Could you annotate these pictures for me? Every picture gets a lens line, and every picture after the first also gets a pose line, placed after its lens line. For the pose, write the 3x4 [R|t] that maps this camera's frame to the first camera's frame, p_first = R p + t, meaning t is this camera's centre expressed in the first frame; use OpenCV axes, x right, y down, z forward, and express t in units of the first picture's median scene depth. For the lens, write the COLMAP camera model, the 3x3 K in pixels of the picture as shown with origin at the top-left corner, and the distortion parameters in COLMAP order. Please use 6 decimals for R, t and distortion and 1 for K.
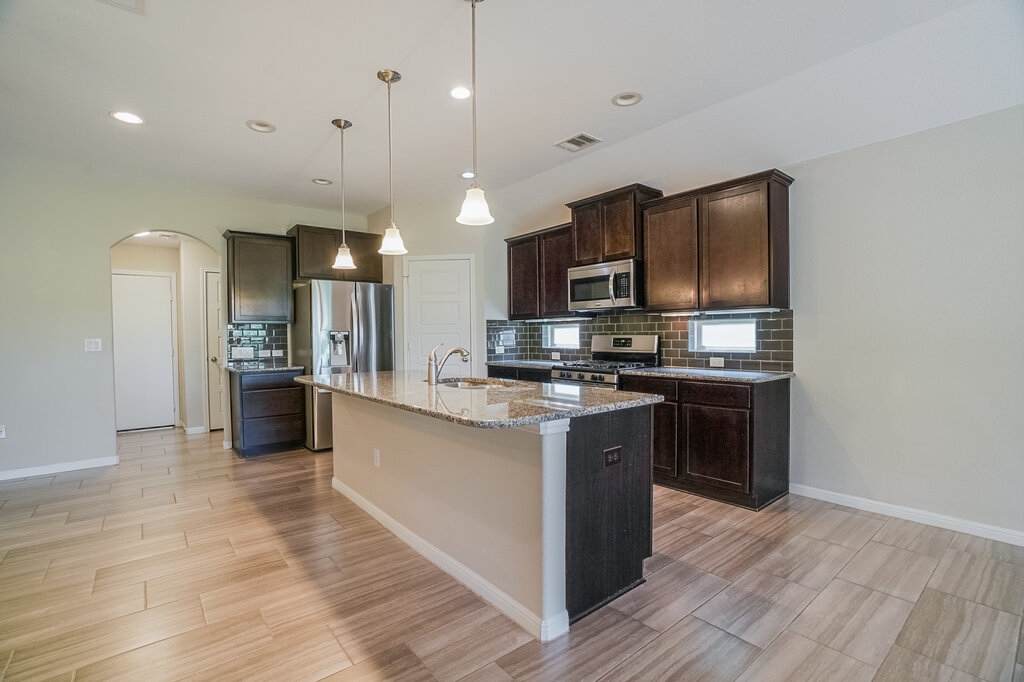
lens RADIAL K [[466.8, 0, 510.4], [0, 466.8, 339.5], [0, 0, 1]] dist [0.002106, 0.000526]
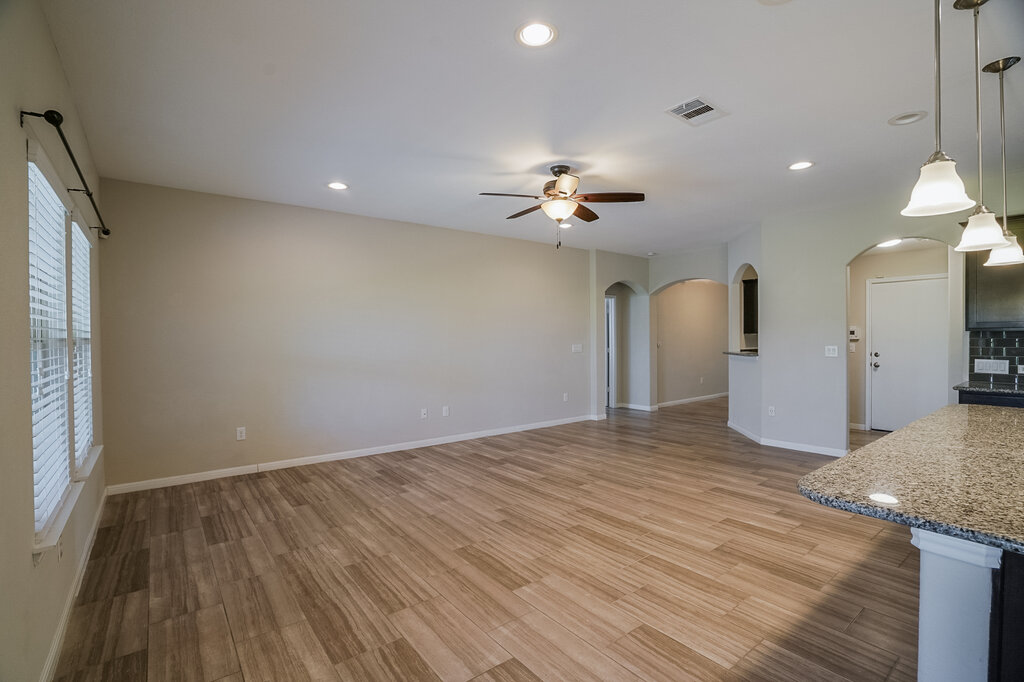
lens RADIAL K [[466.8, 0, 510.1], [0, 466.8, 341.5], [0, 0, 1]] dist [0.002106, 0.000526]
pose [[0.016146, 0.017053, -0.999724, 0.506385], [0.004764, 0.999842, 0.017132, -0.068929], [0.999858, -0.005040, 0.016062, 0.315352]]
